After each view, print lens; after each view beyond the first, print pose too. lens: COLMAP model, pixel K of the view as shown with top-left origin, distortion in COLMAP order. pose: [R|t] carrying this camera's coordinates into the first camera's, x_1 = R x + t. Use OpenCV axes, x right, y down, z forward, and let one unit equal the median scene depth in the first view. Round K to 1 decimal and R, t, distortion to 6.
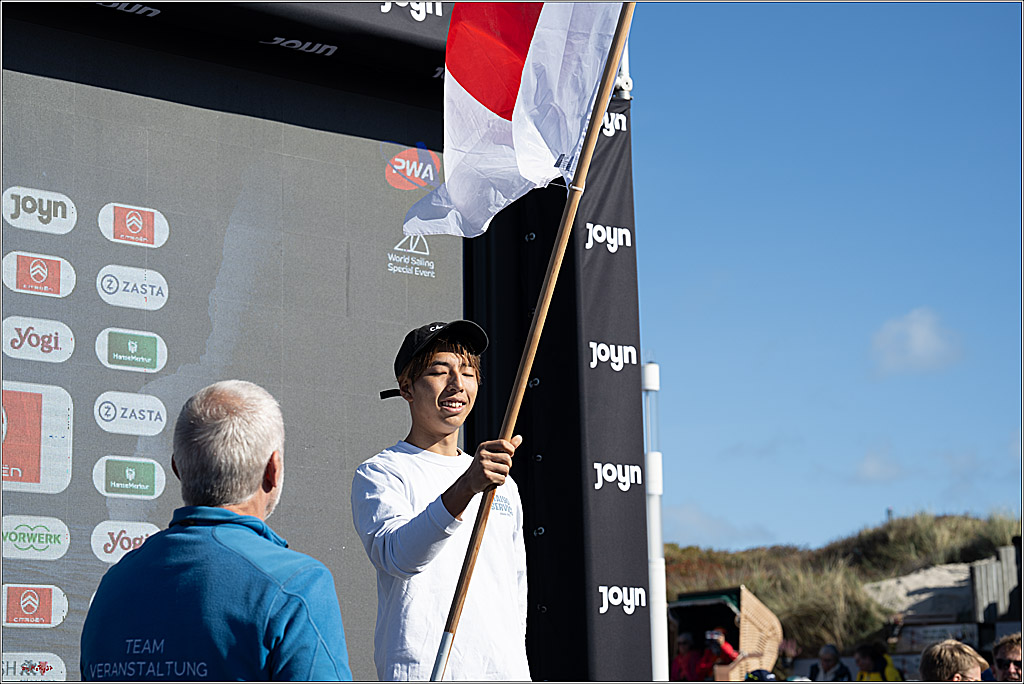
lens RADIAL K [[2389.6, 0, 505.6], [0, 2389.6, 349.3], [0, 0, 1]] dist [0.205835, 0.000000]
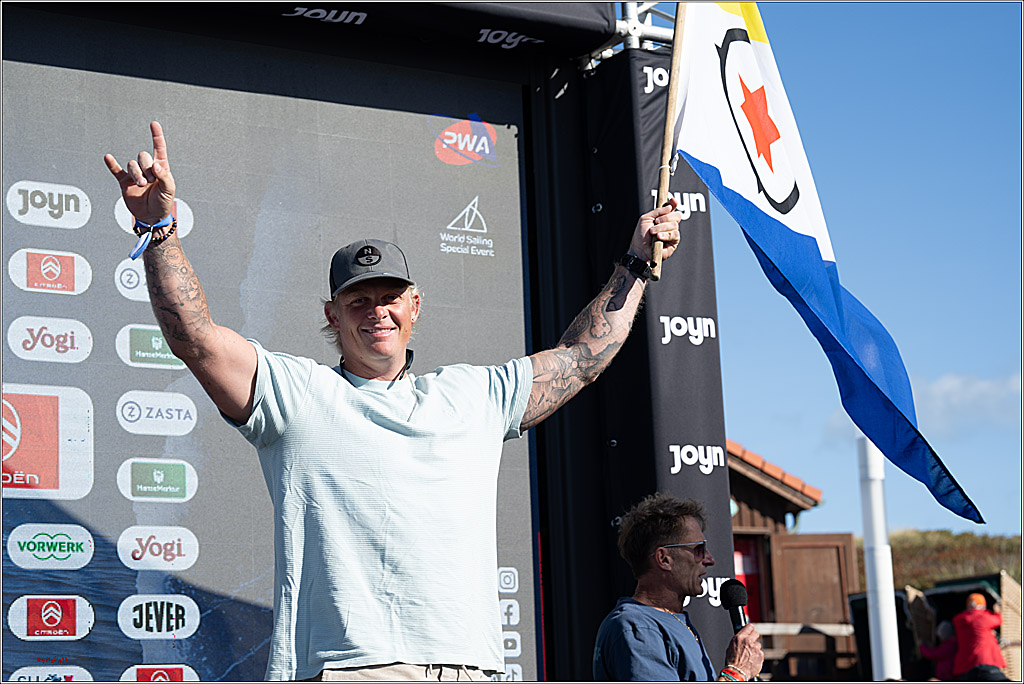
lens RADIAL K [[2389.6, 0, 488.3], [0, 2389.6, 359.0], [0, 0, 1]] dist [0.205835, 0.000000]
pose [[0.990605, -0.048382, -0.127912, 0.089584], [0.048508, 0.998821, -0.002136, 0.012712], [0.127865, -0.004089, 0.991783, 0.067112]]
